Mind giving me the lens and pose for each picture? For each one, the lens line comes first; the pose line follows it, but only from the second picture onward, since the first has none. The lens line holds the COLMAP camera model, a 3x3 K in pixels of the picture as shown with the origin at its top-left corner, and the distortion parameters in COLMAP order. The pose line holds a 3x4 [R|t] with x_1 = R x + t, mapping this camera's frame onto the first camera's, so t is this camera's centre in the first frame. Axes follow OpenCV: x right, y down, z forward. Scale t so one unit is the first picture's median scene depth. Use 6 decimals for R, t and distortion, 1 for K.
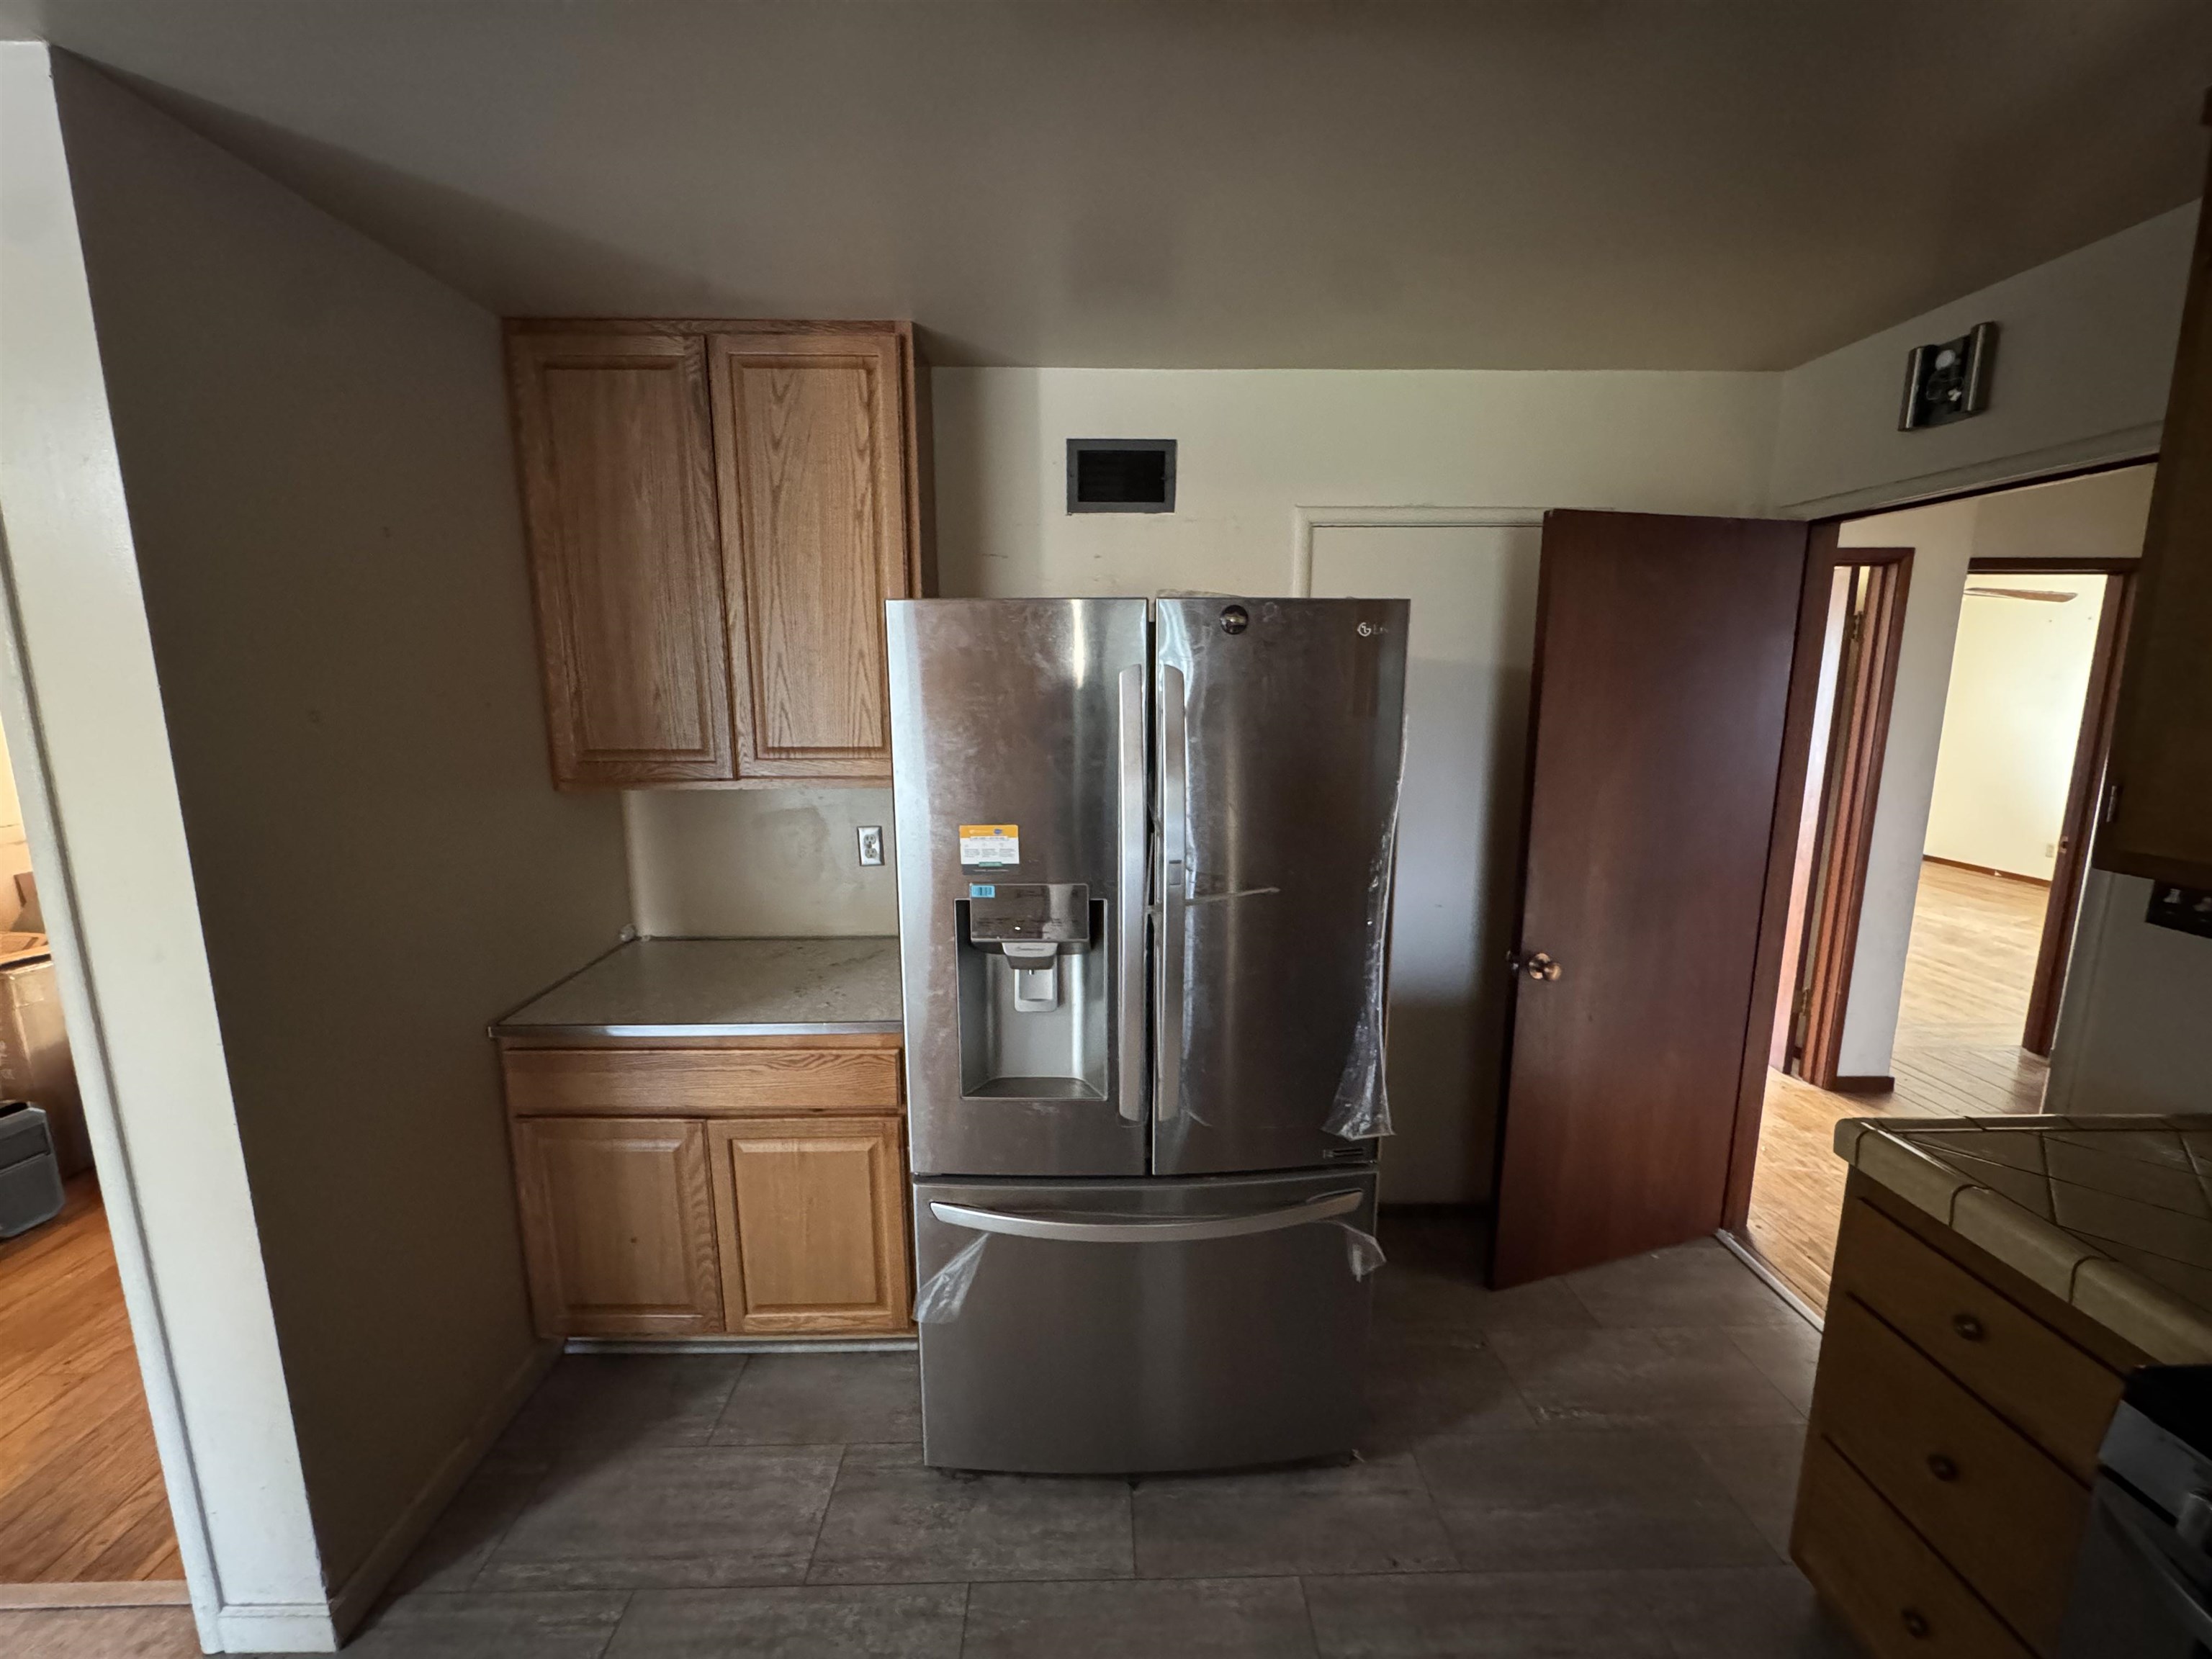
lens RADIAL K [[885.0, 0, 1105.4], [0, 885.0, 827.4], [0, 0, 1]] dist [-0.003319, -0.000684]
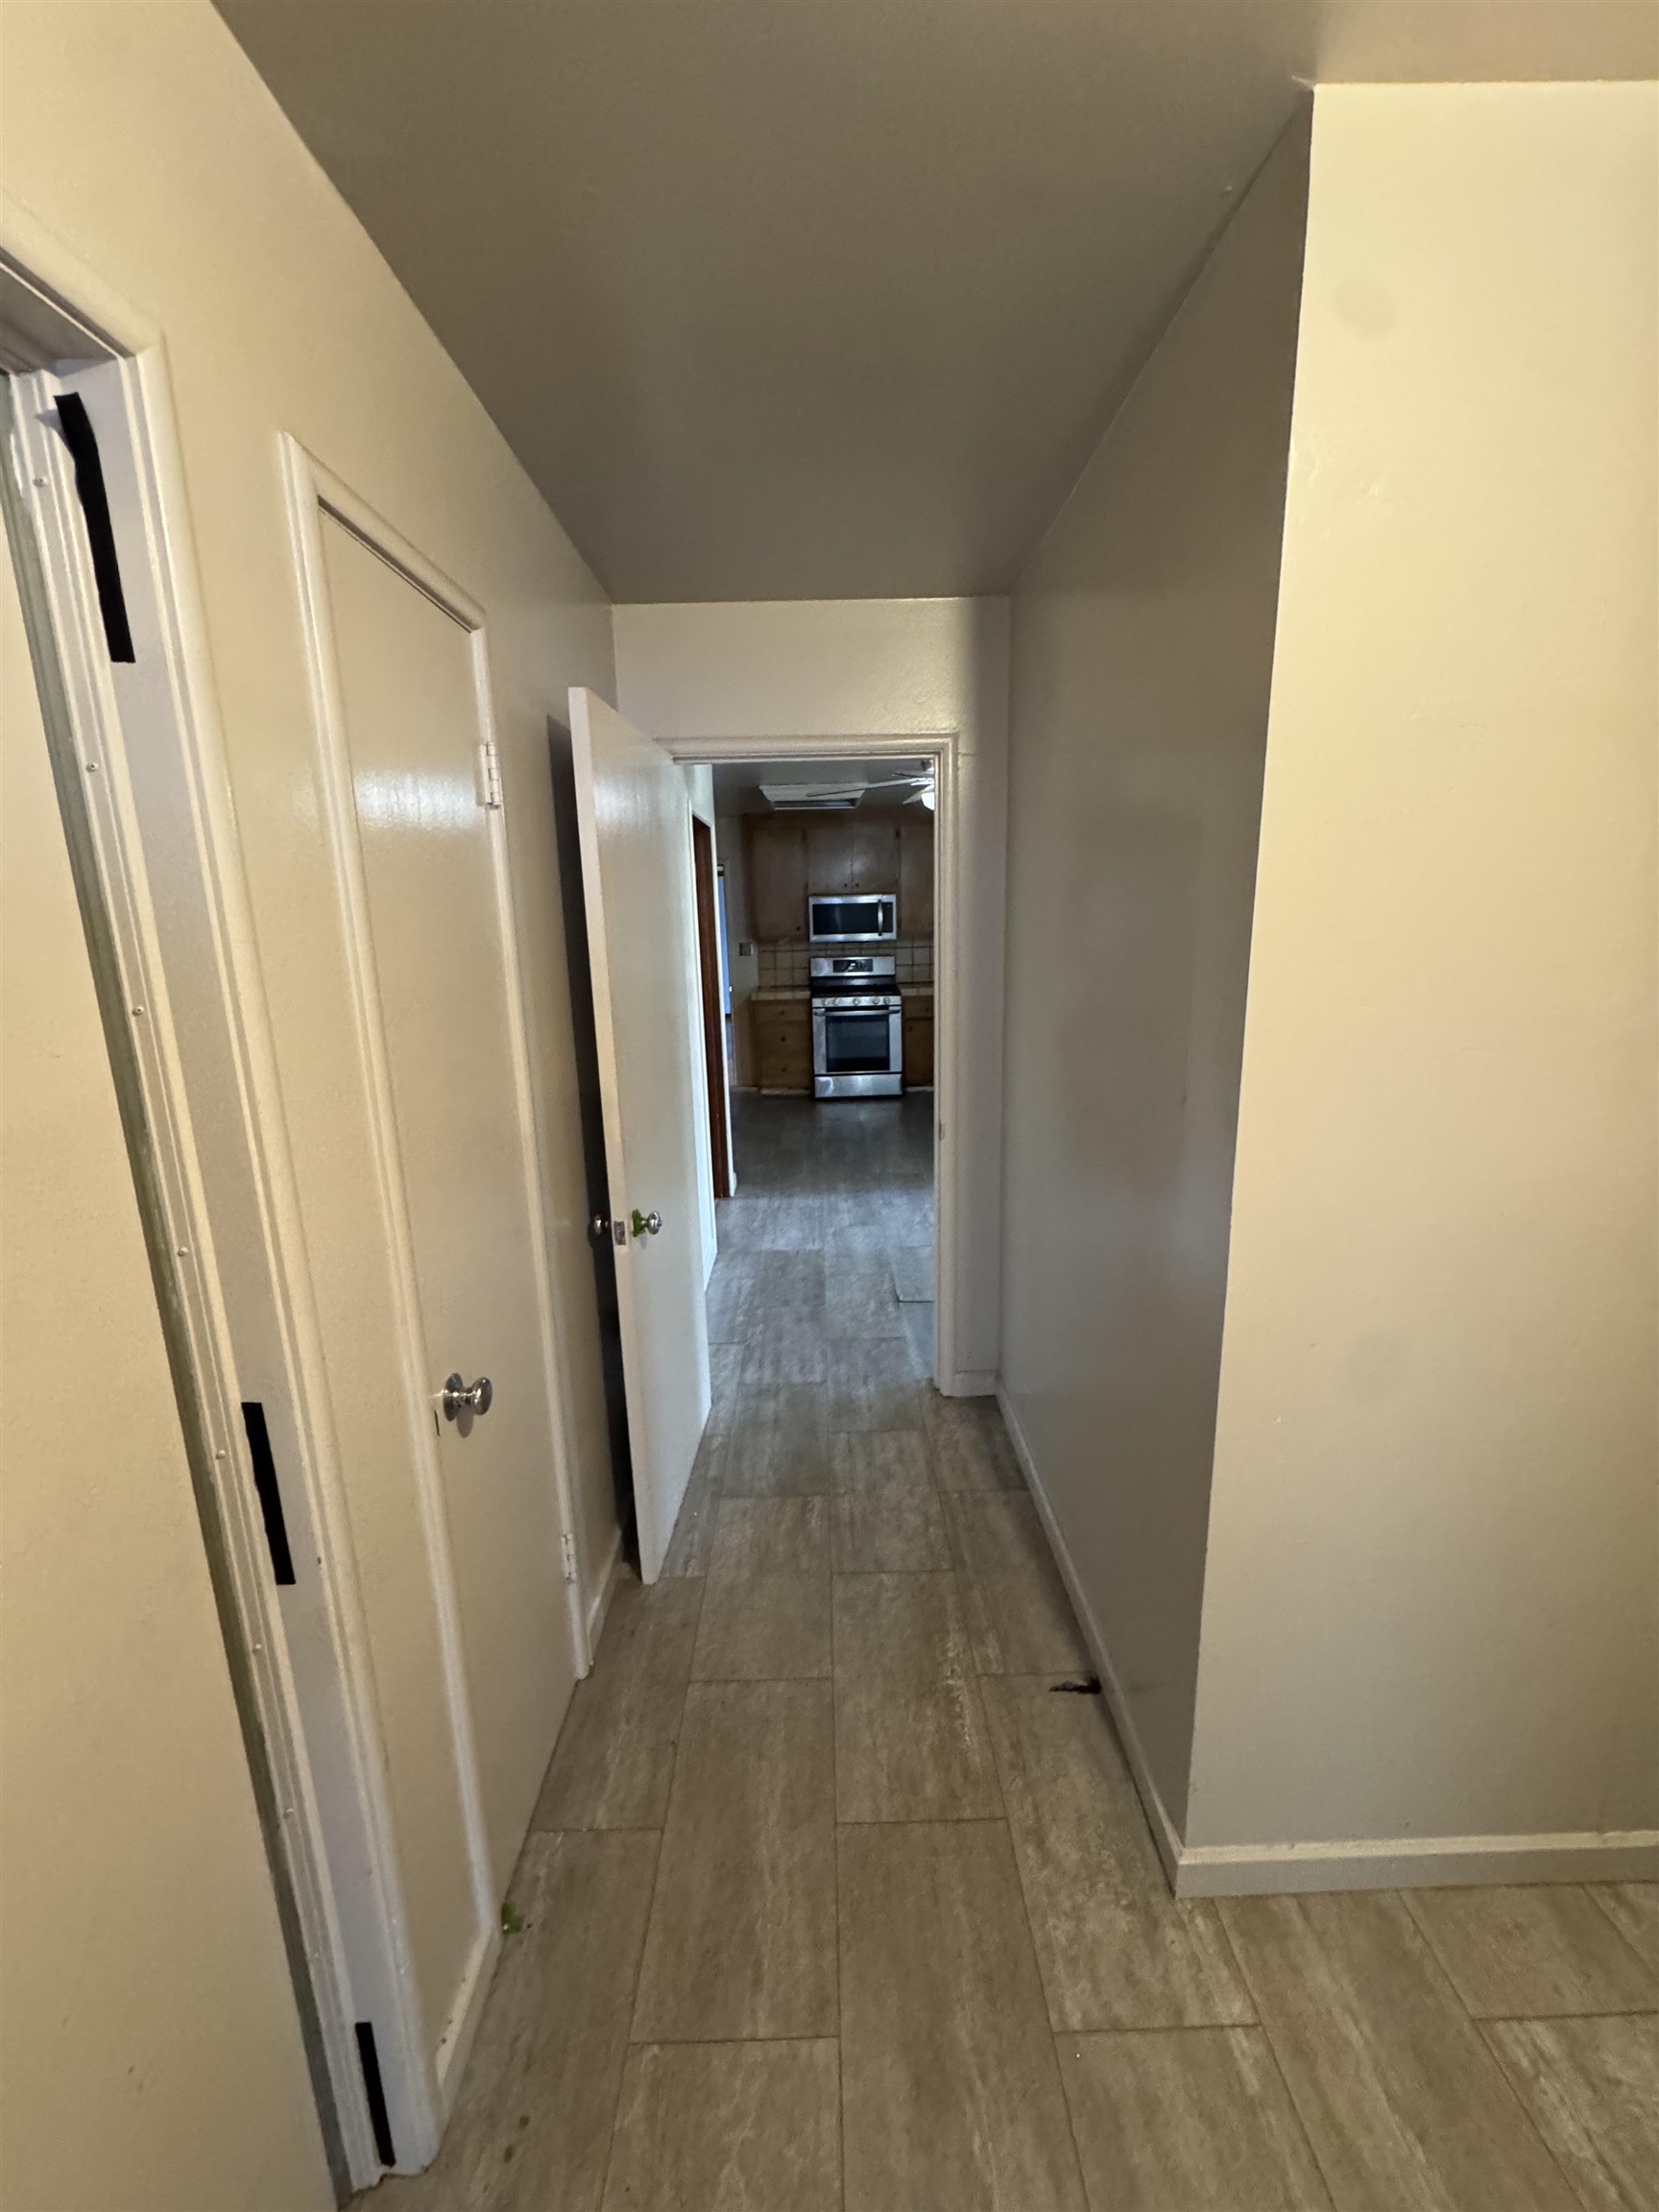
lens RADIAL K [[885.0, 0, 835.8], [0, 885.0, 1101.7], [0, 0, 1]] dist [-0.003319, -0.000684]
pose [[0.000099, -0.211860, 0.977300, -3.494286], [0.194563, 0.958628, 0.207793, -0.034237], [-0.980890, 0.190126, 0.041315, 0.332611]]
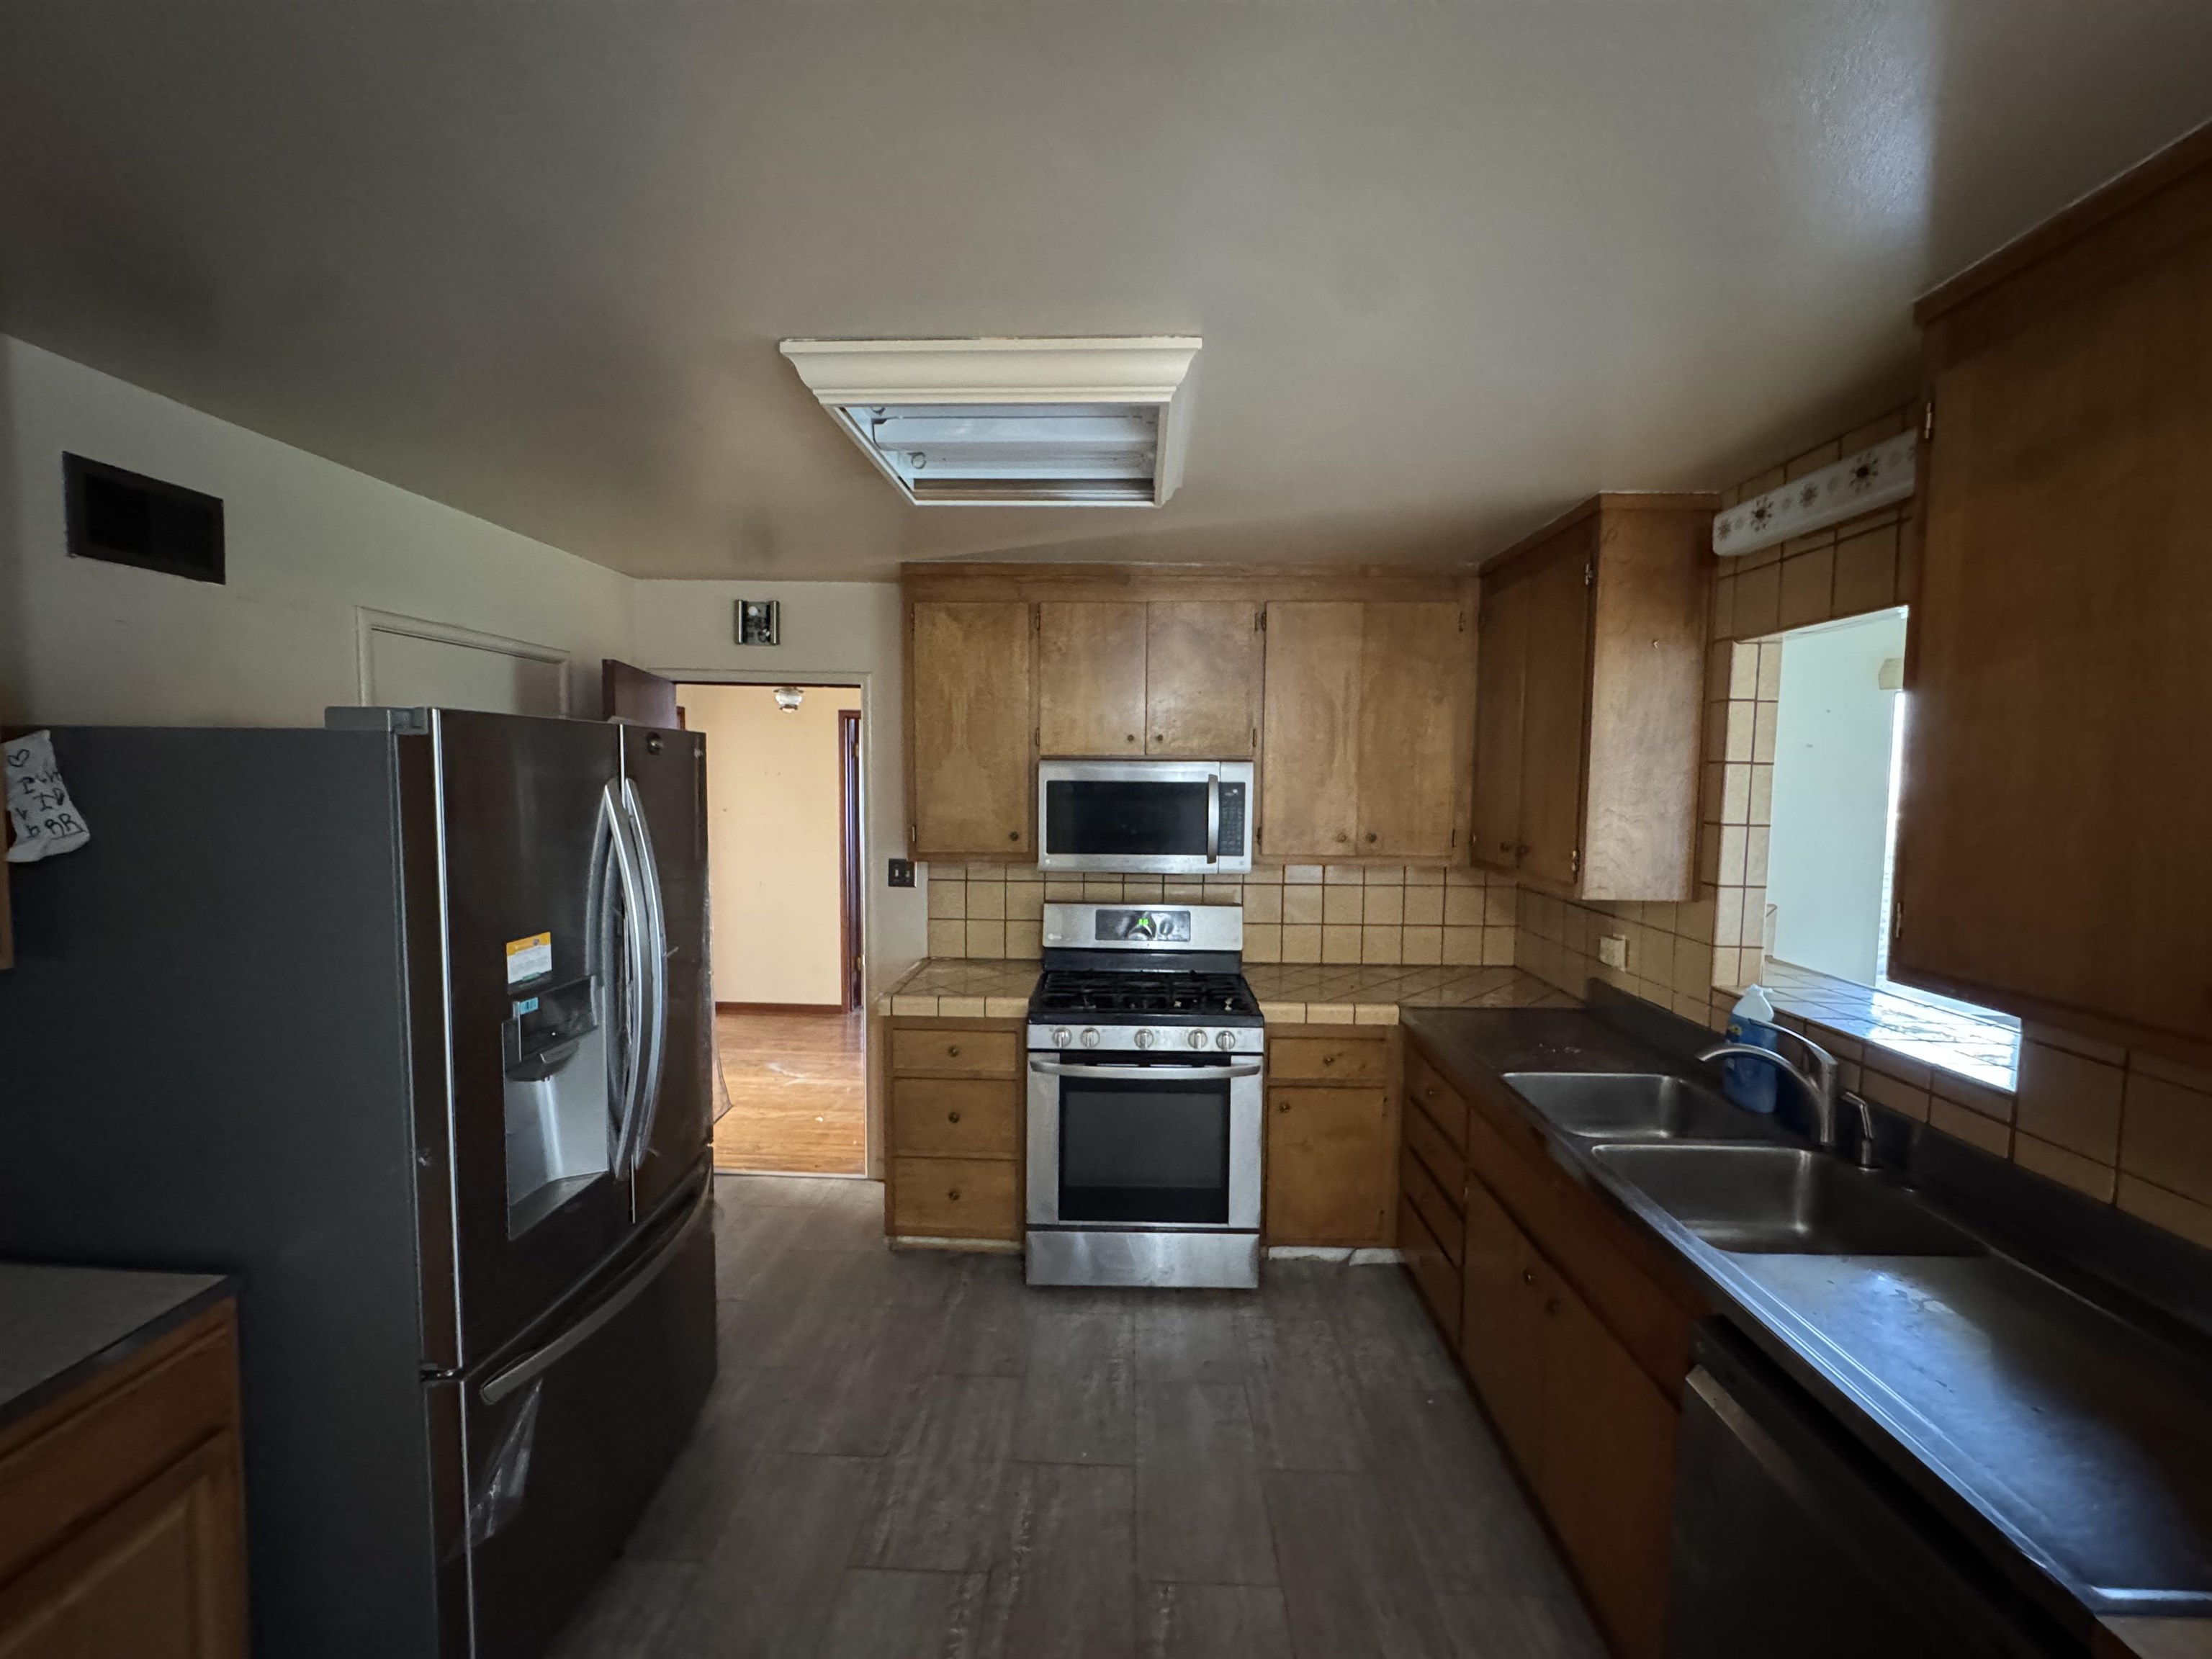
lens RADIAL K [[885.0, 0, 1105.4], [0, 885.0, 827.4], [0, 0, 1]] dist [-0.003319, -0.000684]
pose [[0.050919, -0.059309, 0.996940, -0.919930], [0.158663, 0.986038, 0.050556, -0.061034], [-0.986019, 0.155604, 0.059618, 0.238337]]
